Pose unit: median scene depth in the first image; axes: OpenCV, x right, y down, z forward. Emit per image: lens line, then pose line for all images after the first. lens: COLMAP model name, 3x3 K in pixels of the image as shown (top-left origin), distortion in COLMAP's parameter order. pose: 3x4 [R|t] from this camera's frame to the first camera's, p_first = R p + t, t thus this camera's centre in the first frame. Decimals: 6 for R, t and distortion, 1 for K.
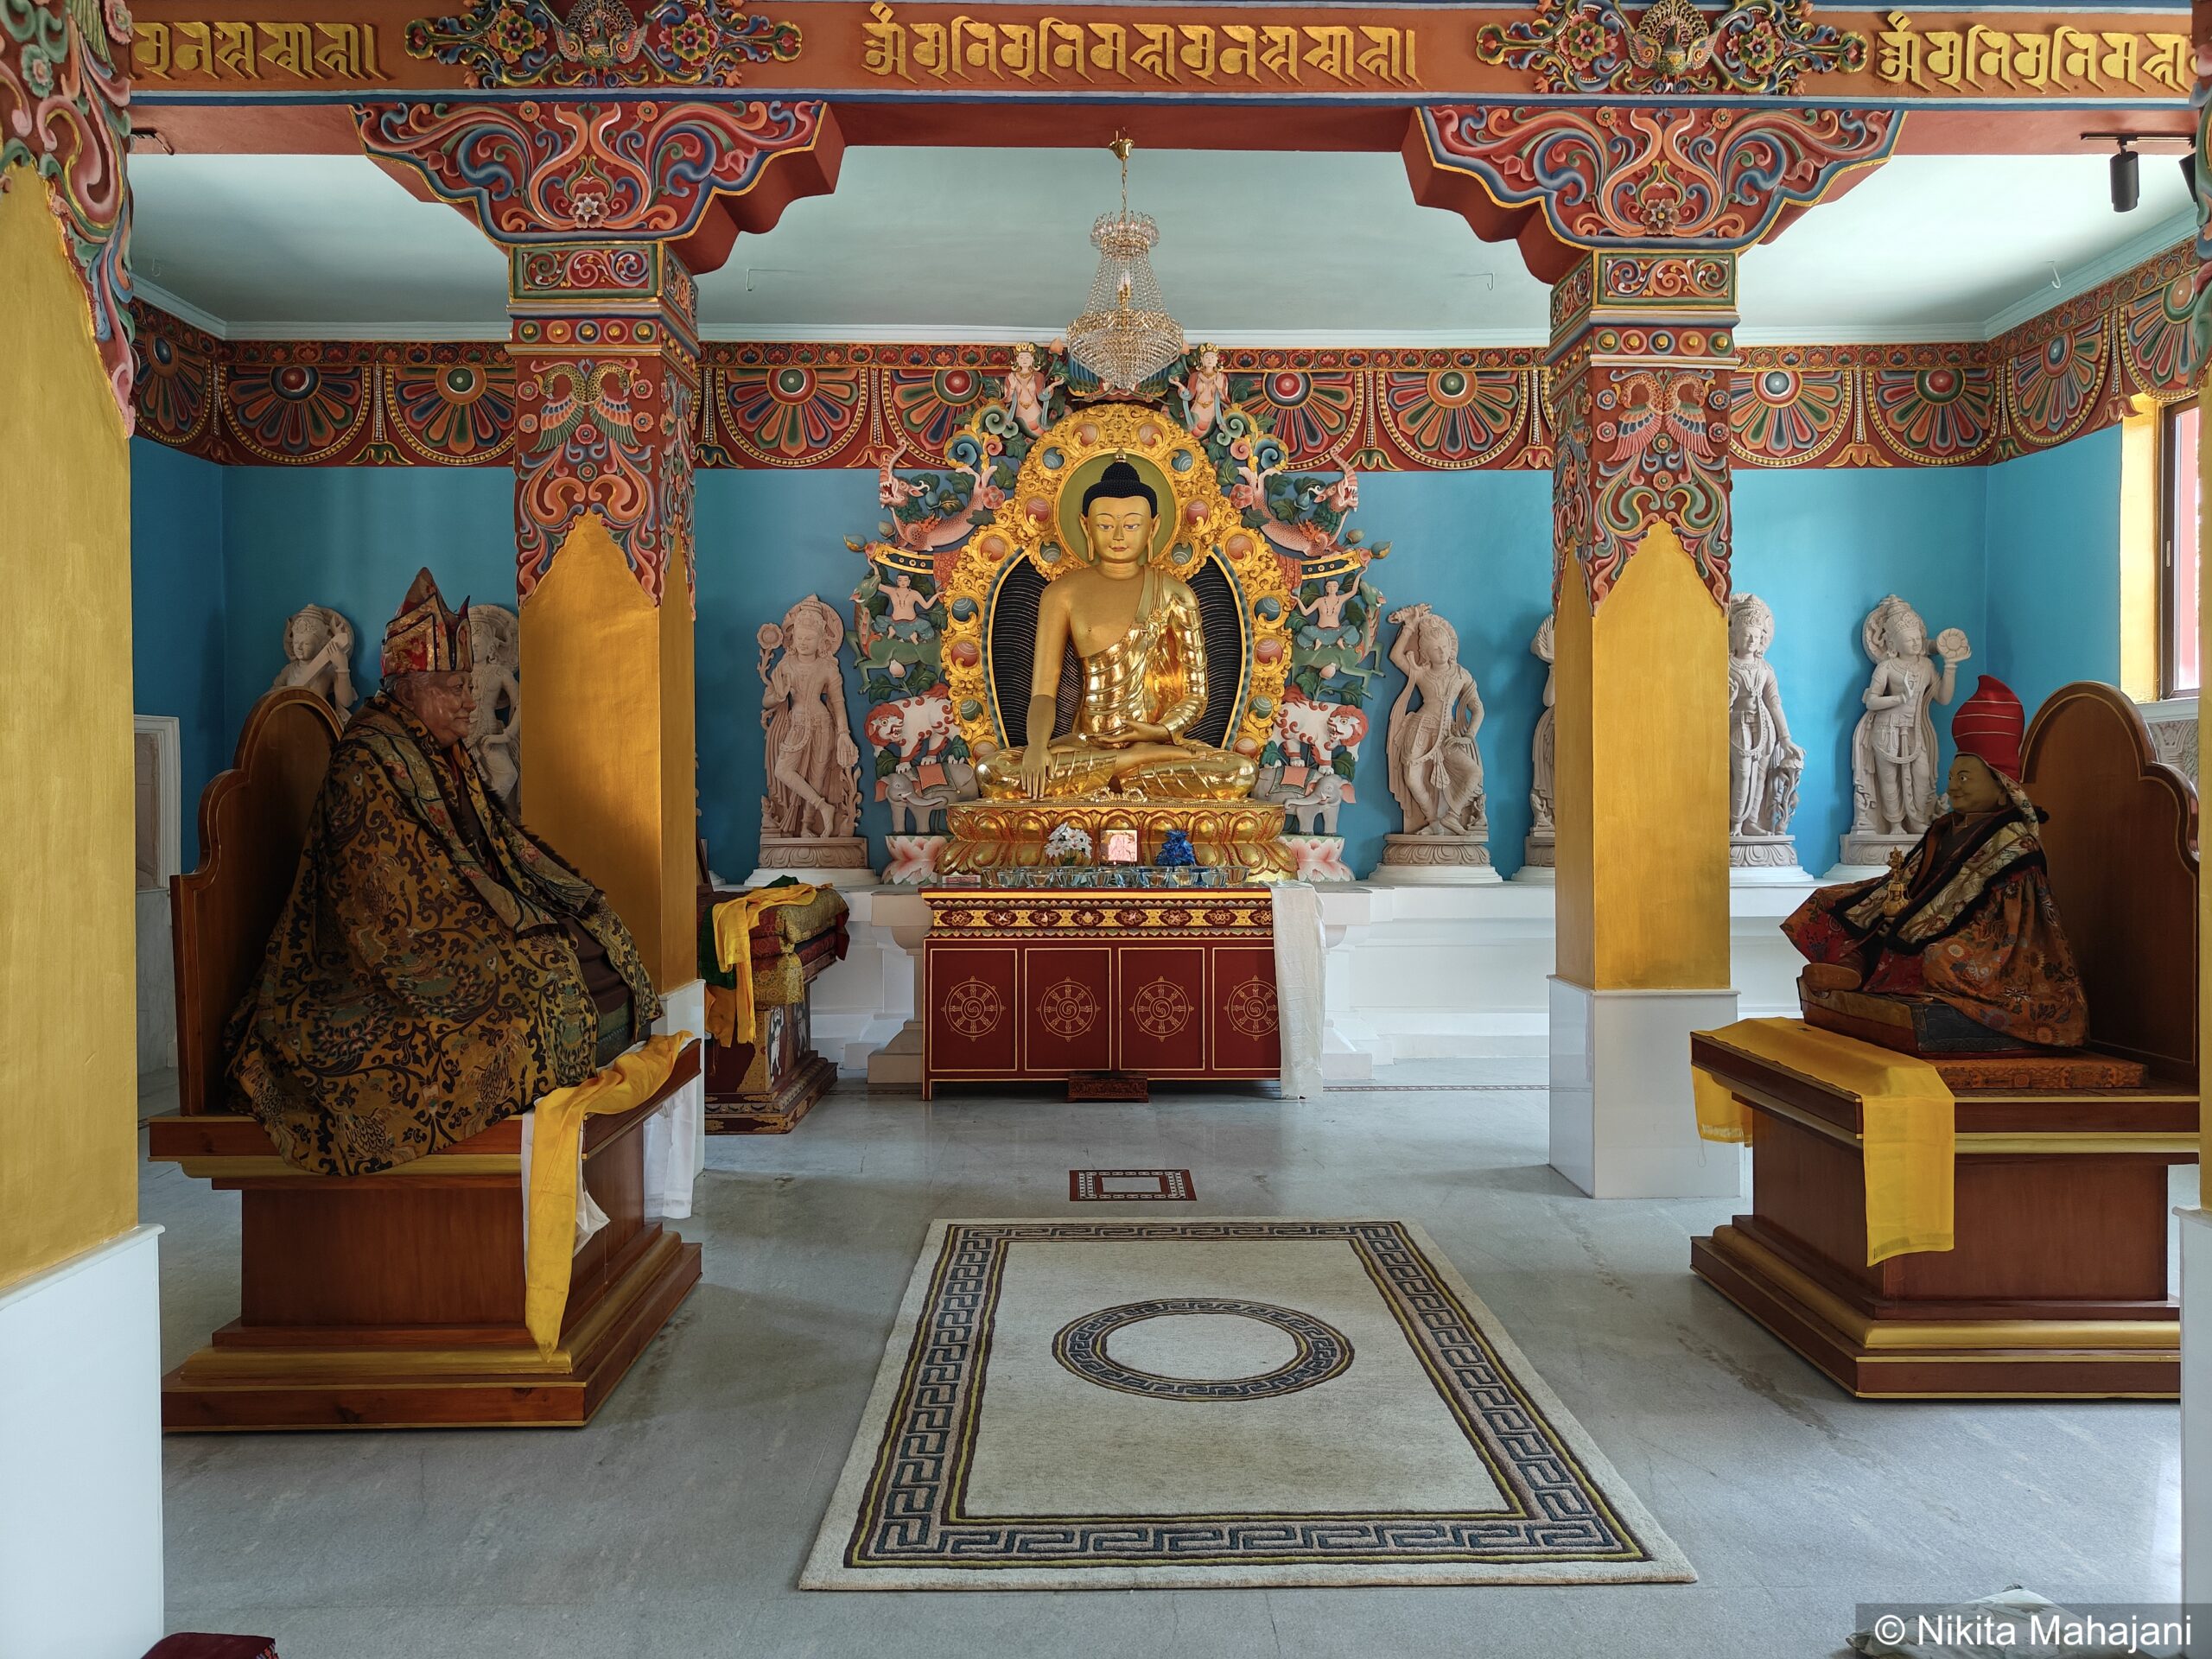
lens RADIAL K [[1551.8, 0, 1109.1], [0, 1551.8, 840.5], [0, 0, 1]] dist [0.020058, -0.013960]
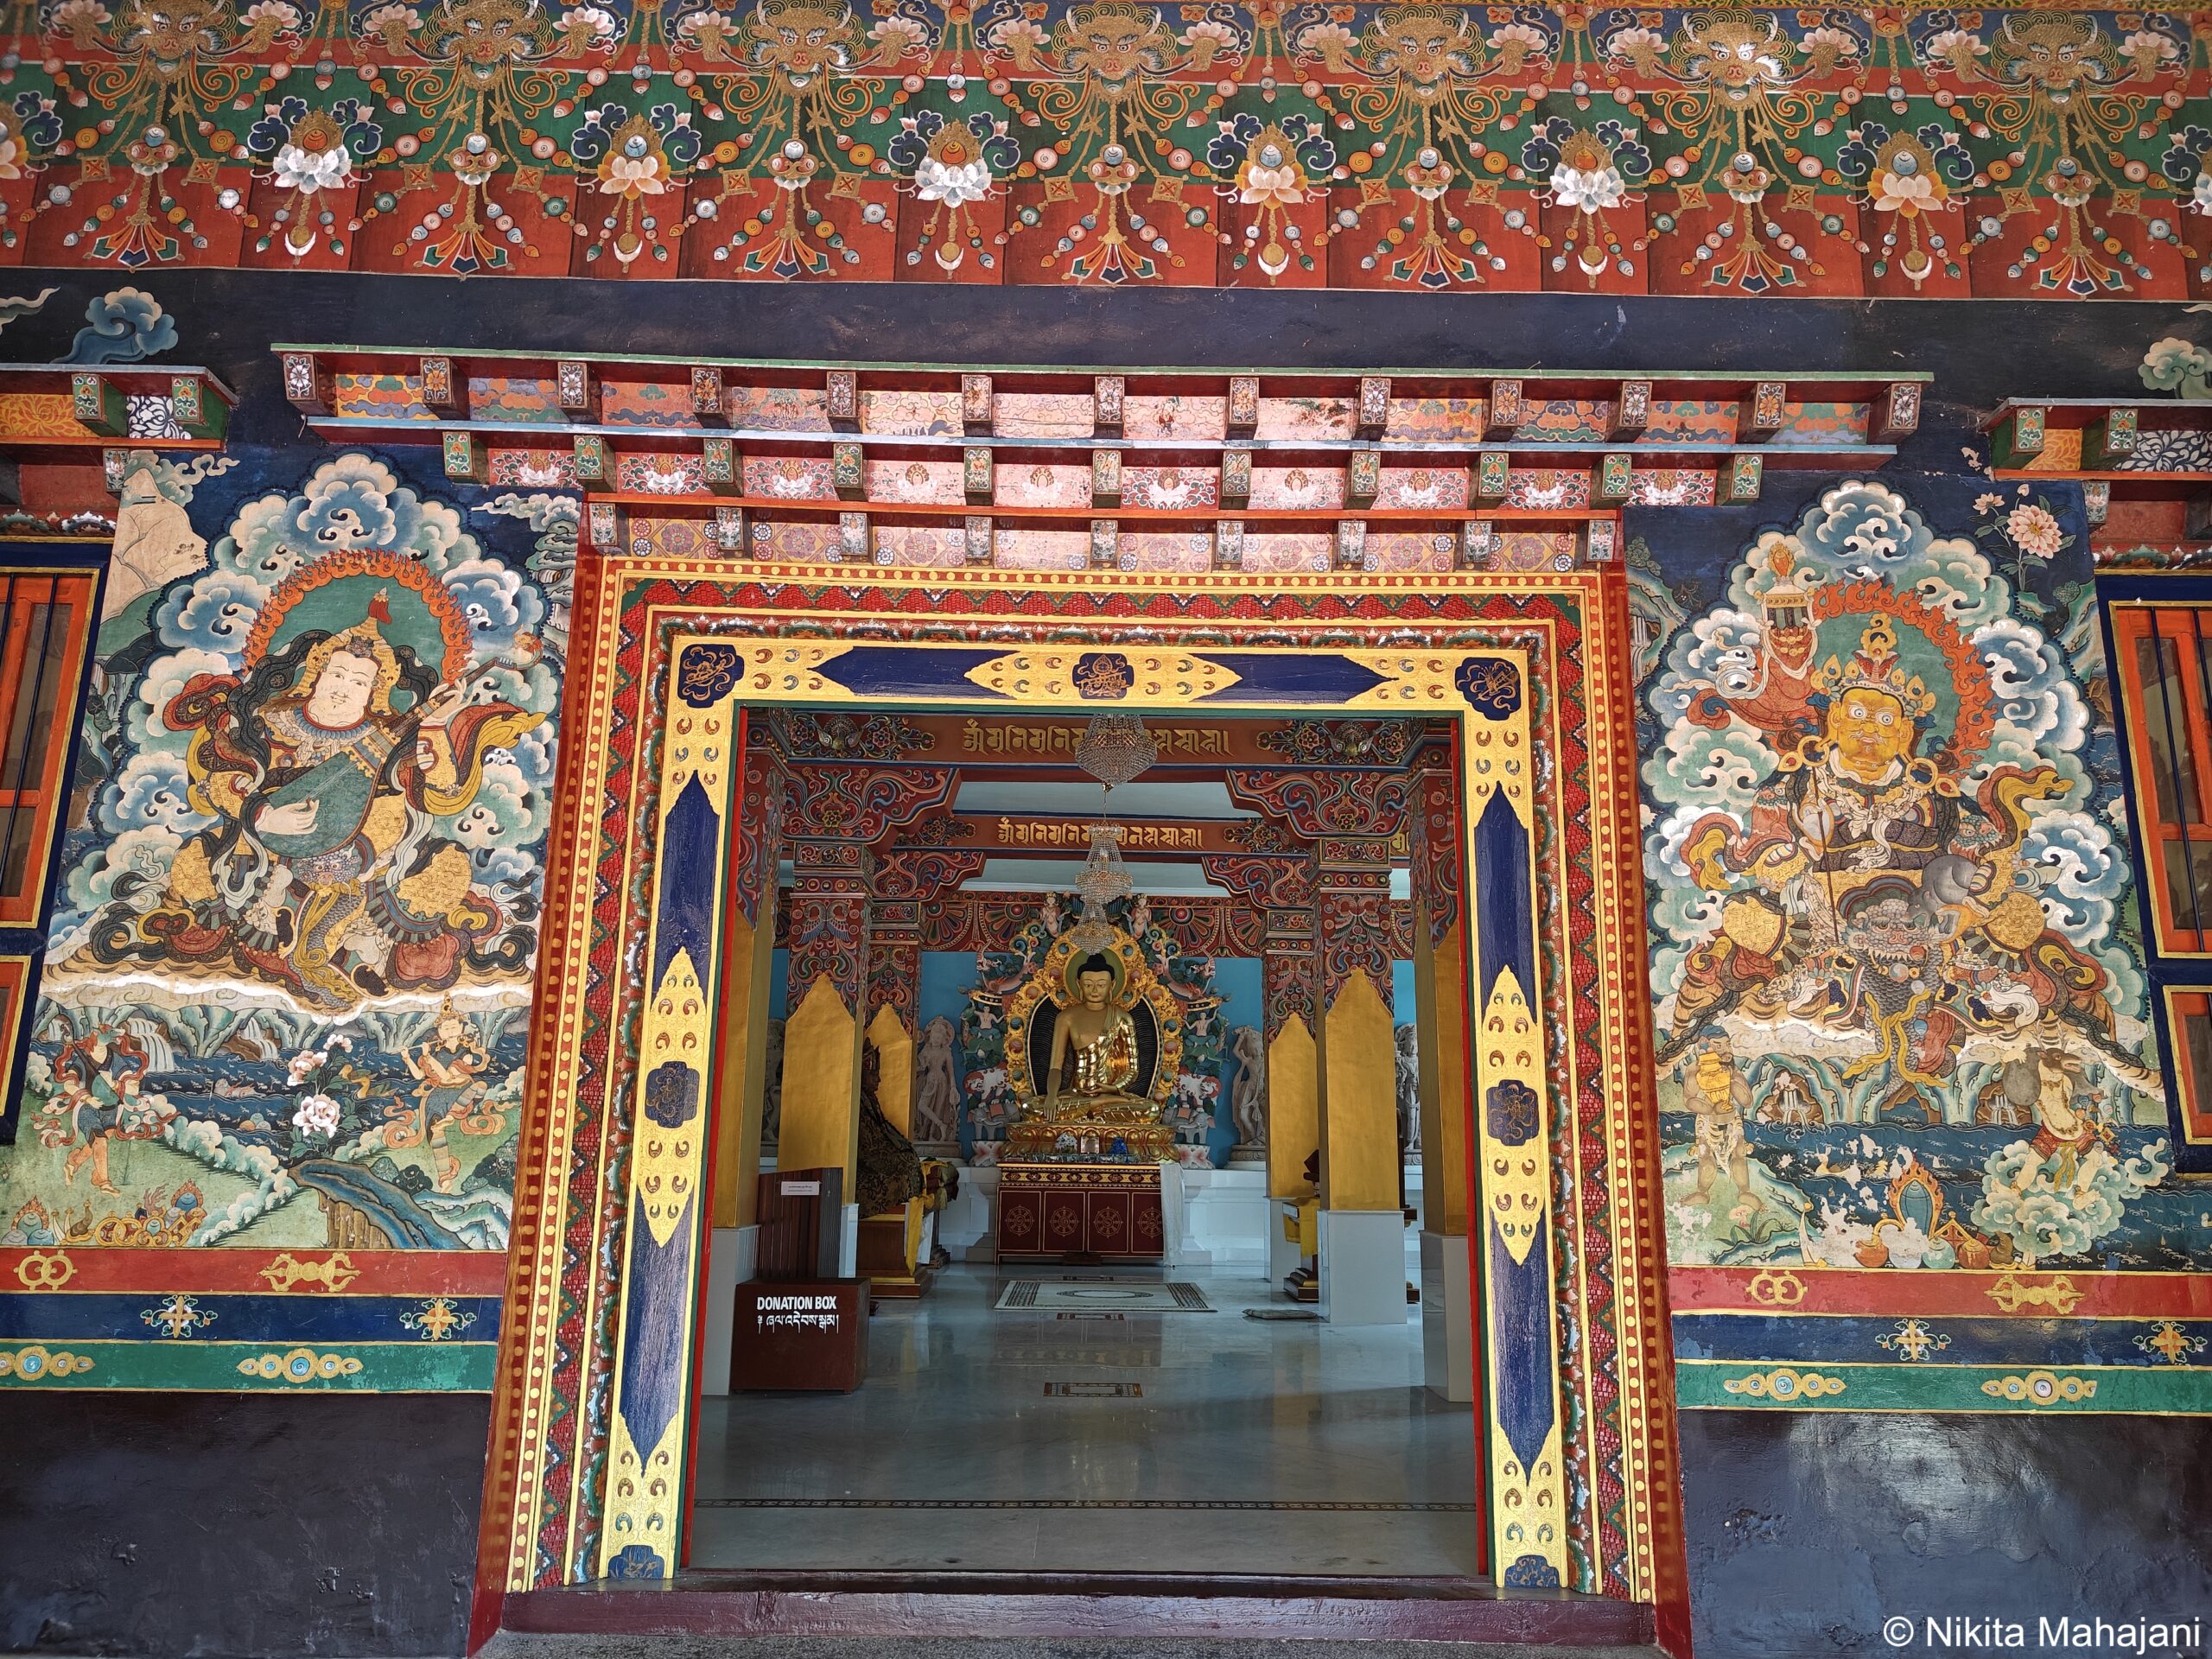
lens RADIAL K [[1551.8, 0, 1121.5], [0, 1551.8, 792.0], [0, 0, 1]] dist [0.020058, -0.013960]
pose [[0.999857, 0.016656, 0.002782, 0.029976], [-0.015435, 0.968256, -0.249486, 0.057001], [-0.006849, 0.249407, 0.968375, -1.000638]]
